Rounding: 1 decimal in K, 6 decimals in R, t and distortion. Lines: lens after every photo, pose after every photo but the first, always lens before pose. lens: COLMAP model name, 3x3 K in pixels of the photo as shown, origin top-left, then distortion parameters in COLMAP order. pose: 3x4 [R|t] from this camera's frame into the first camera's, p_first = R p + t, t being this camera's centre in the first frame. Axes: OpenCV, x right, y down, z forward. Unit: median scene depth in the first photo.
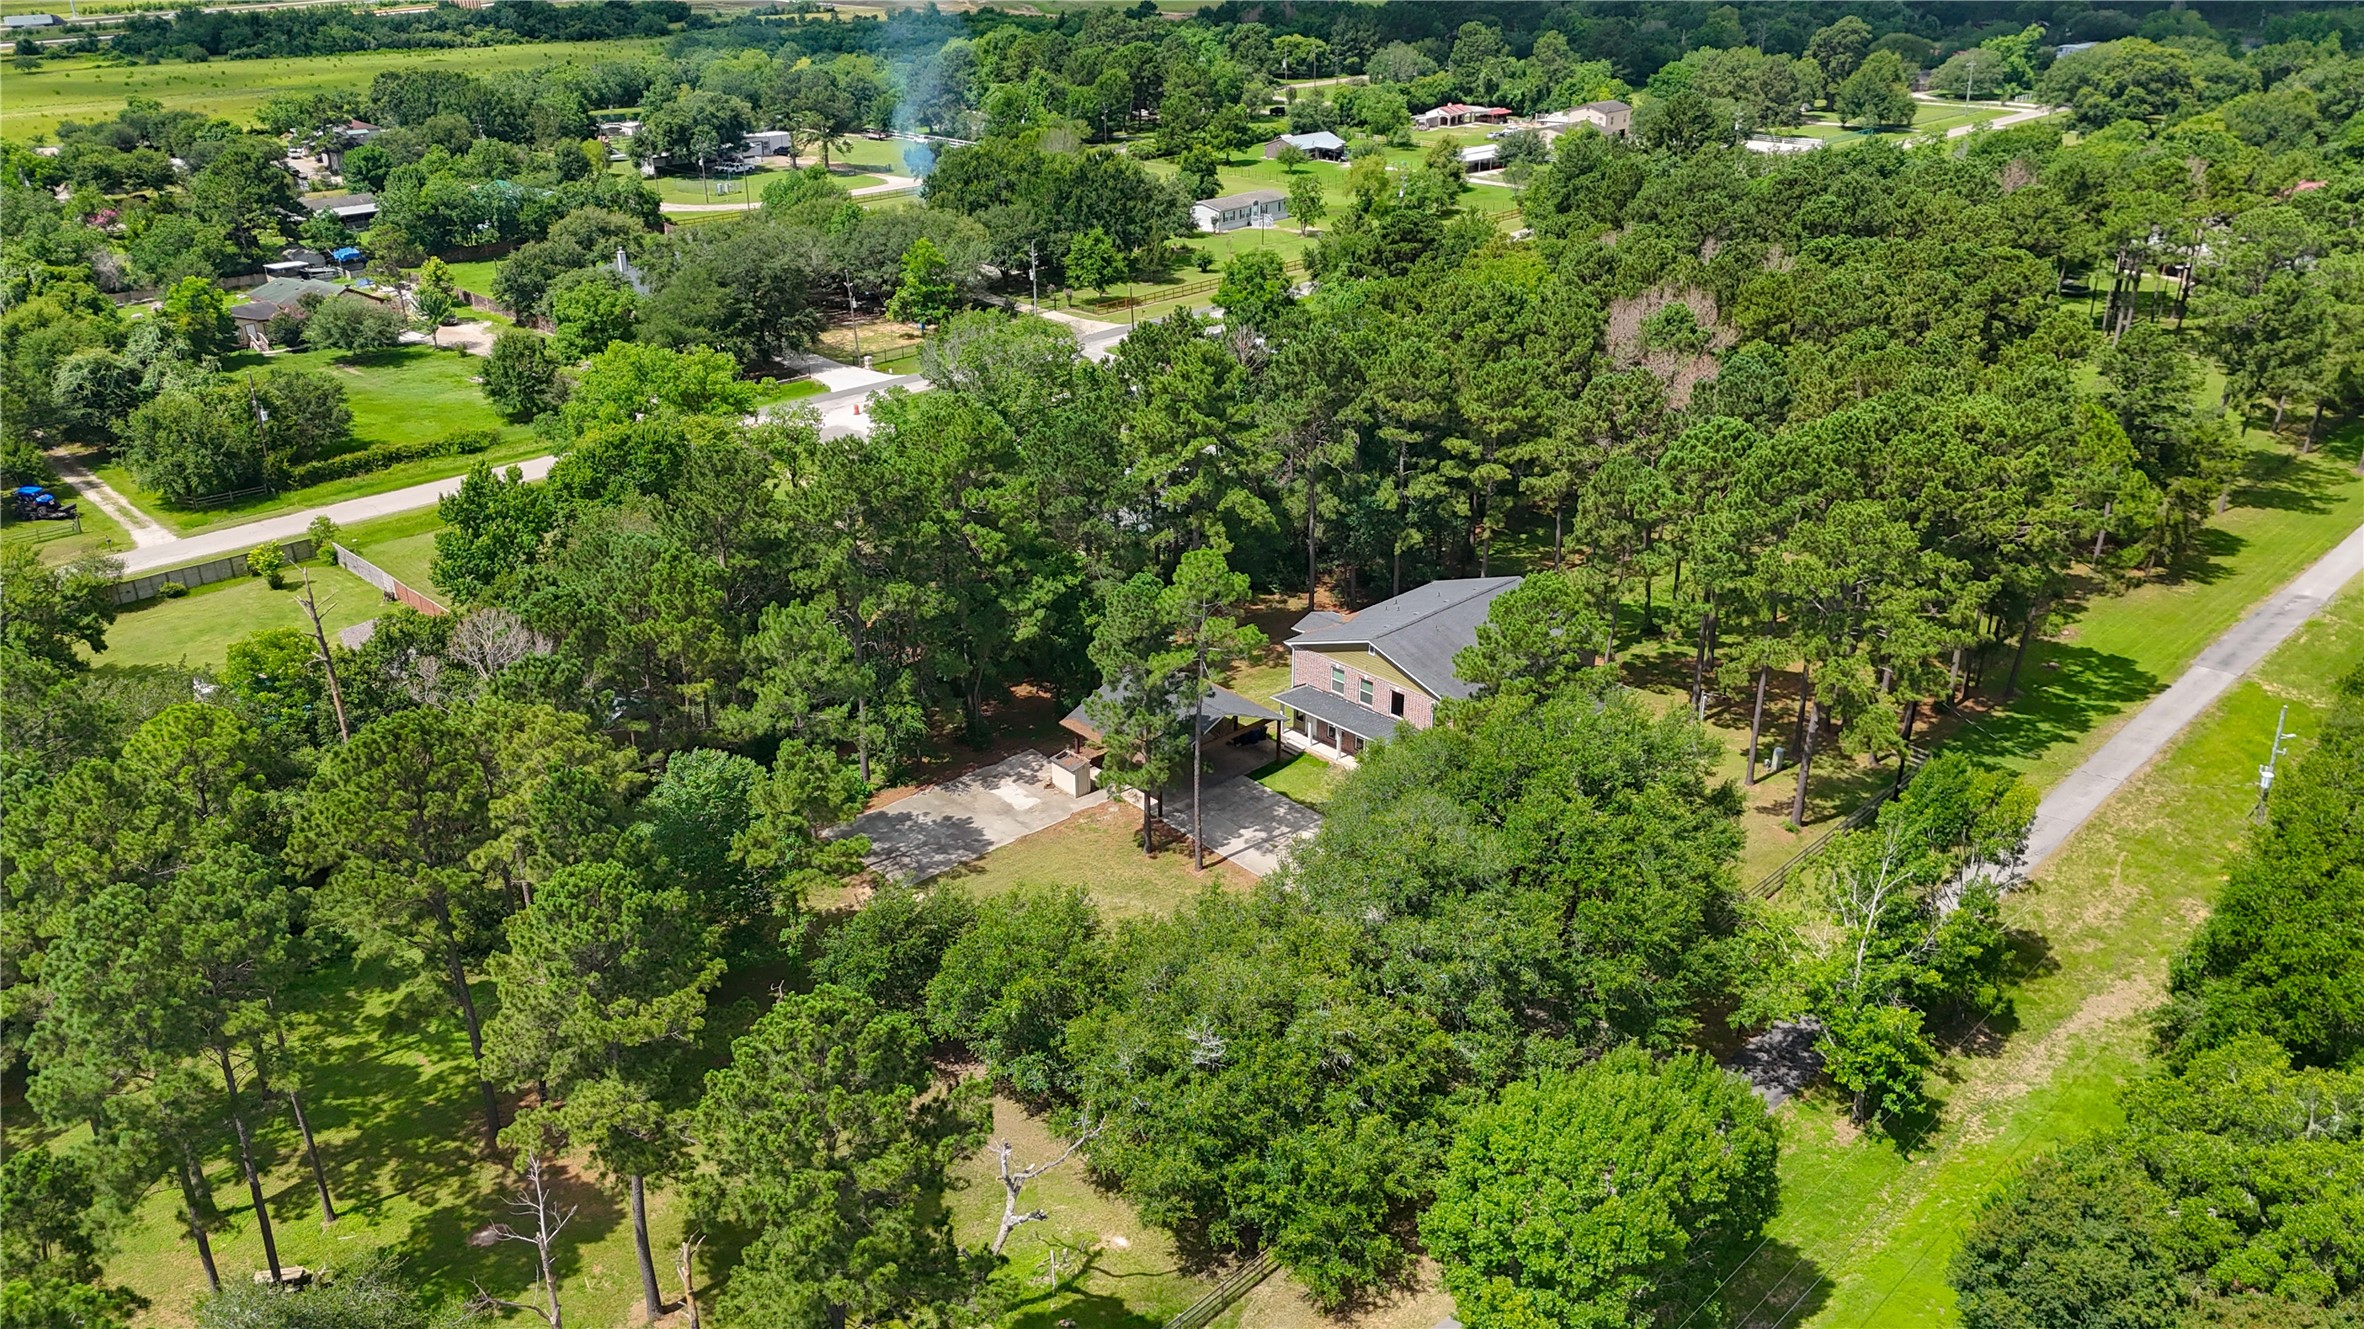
lens RADIAL K [[1758.4, 0, 1171.6], [0, 1758.4, 653.1], [0, 0, 1]] dist [0.057901, -0.050907]
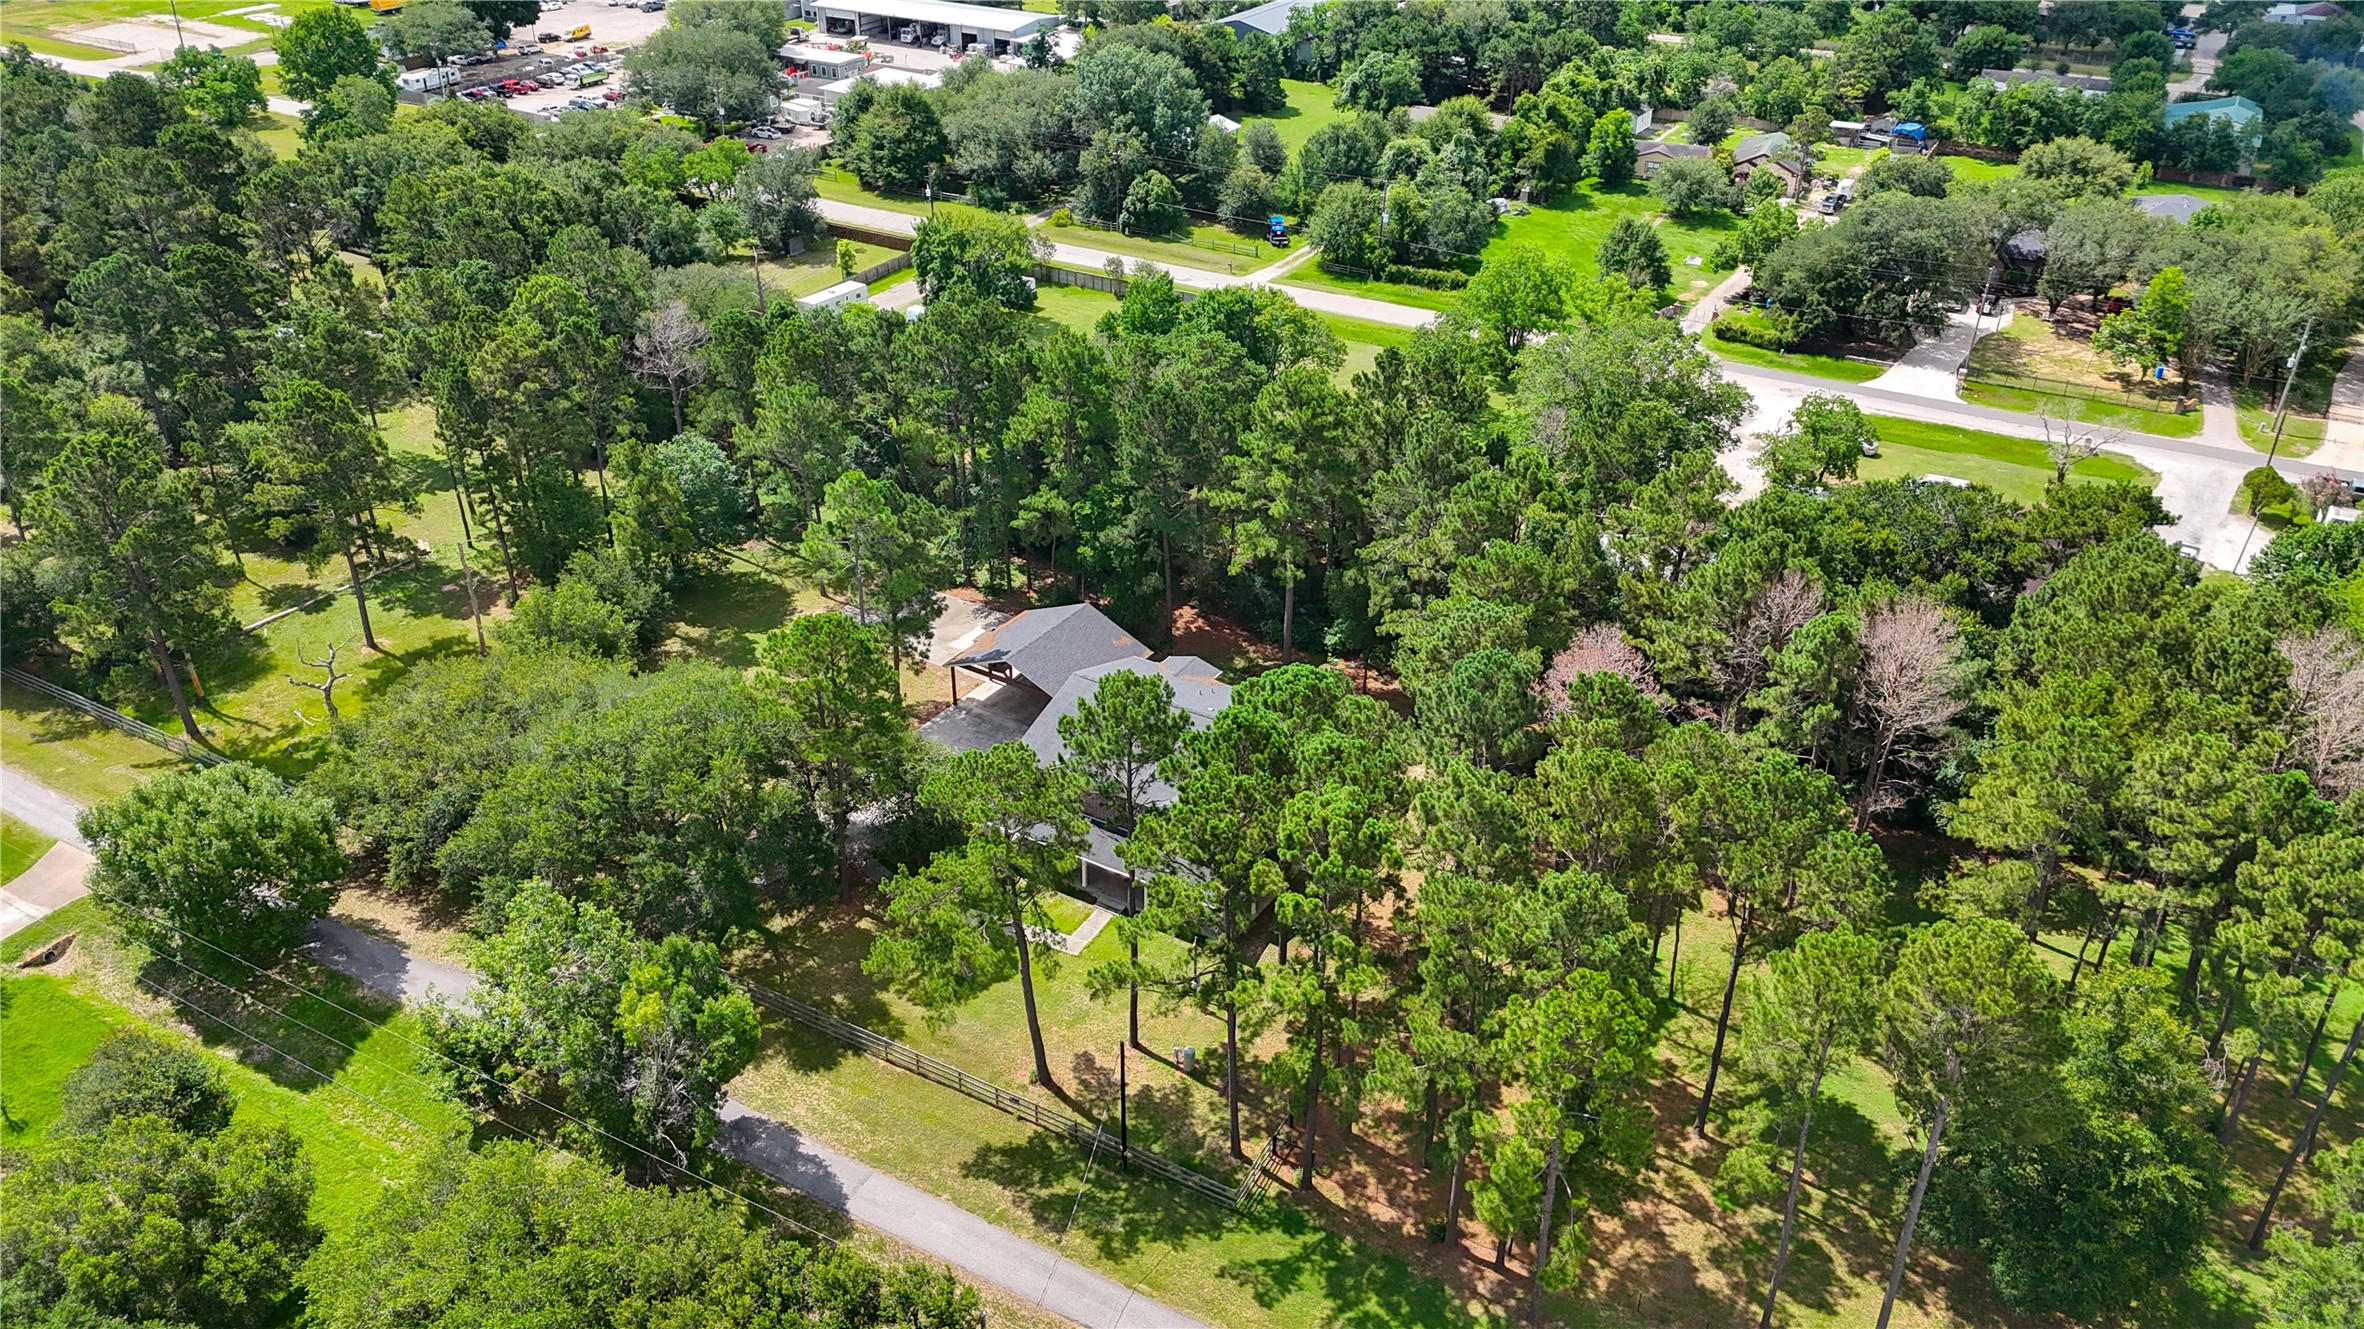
lens RADIAL K [[1758.4, 0, 1175.8], [0, 1758.4, 661.3], [0, 0, 1]] dist [0.057901, -0.050907]
pose [[0.263491, 0.485681, -0.833479, 0.859936], [-0.393935, 0.842859, 0.366611, -0.359862], [0.880561, 0.231738, 0.413412, 0.576511]]
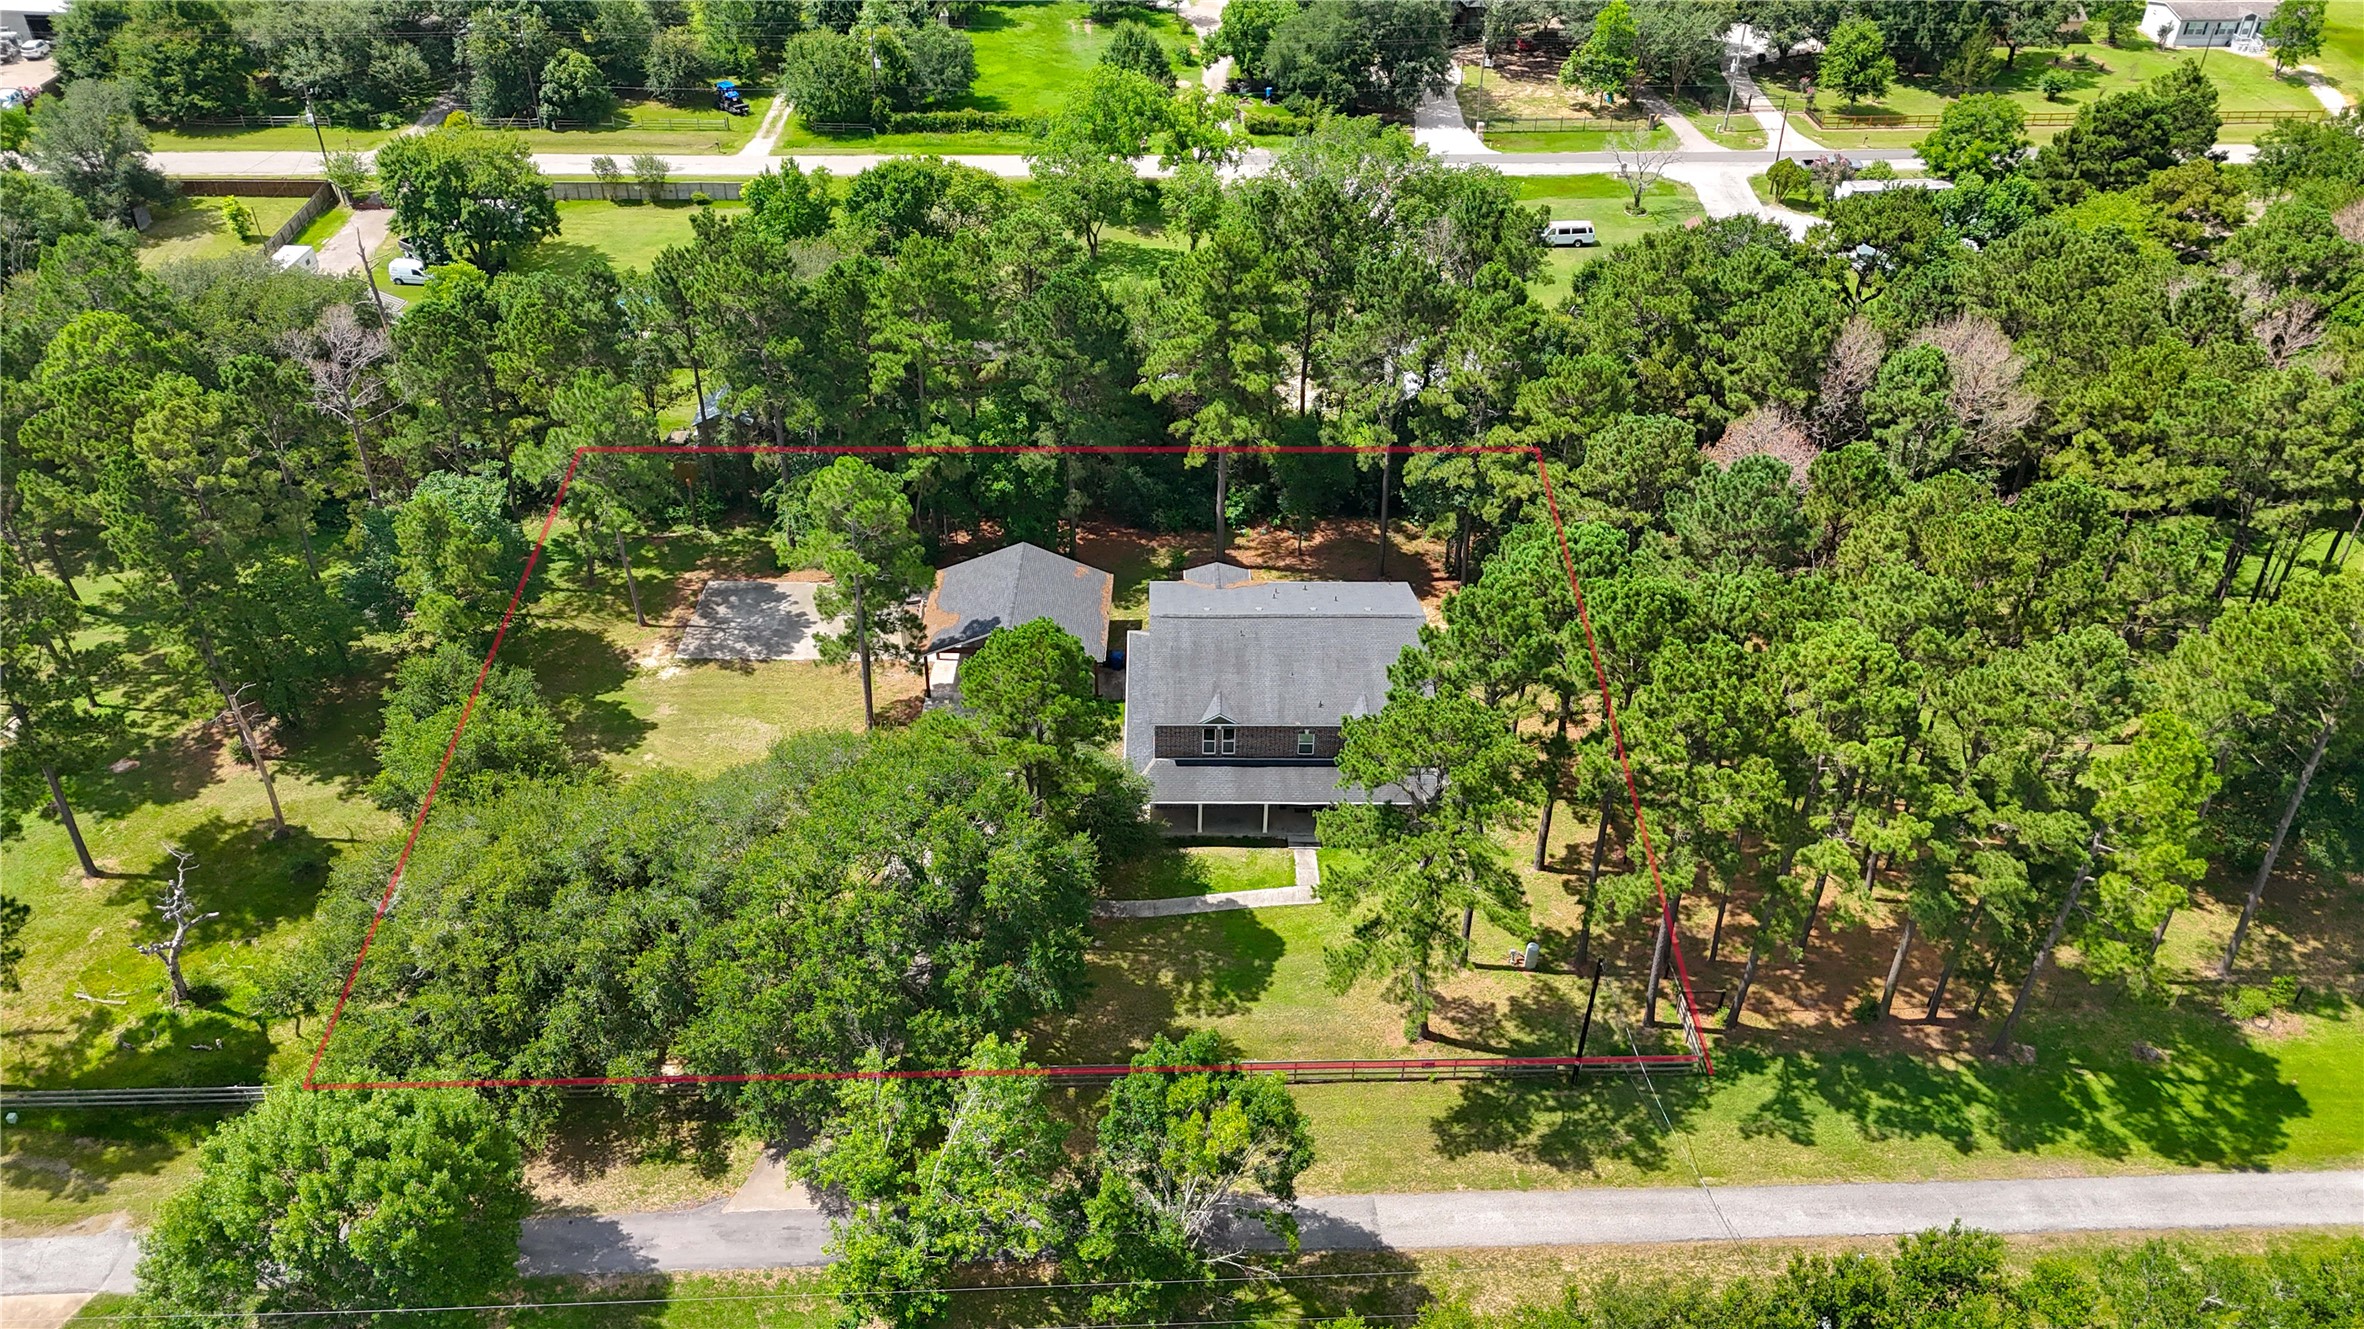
lens RADIAL K [[1758.4, 0, 1188.4], [0, 1758.4, 663.1], [0, 0, 1]] dist [0.057901, -0.050907]
pose [[0.731676, 0.400276, -0.551751, 0.564490], [-0.284271, 0.914864, 0.286730, -0.220166], [0.619548, -0.052947, 0.783171, 0.283769]]
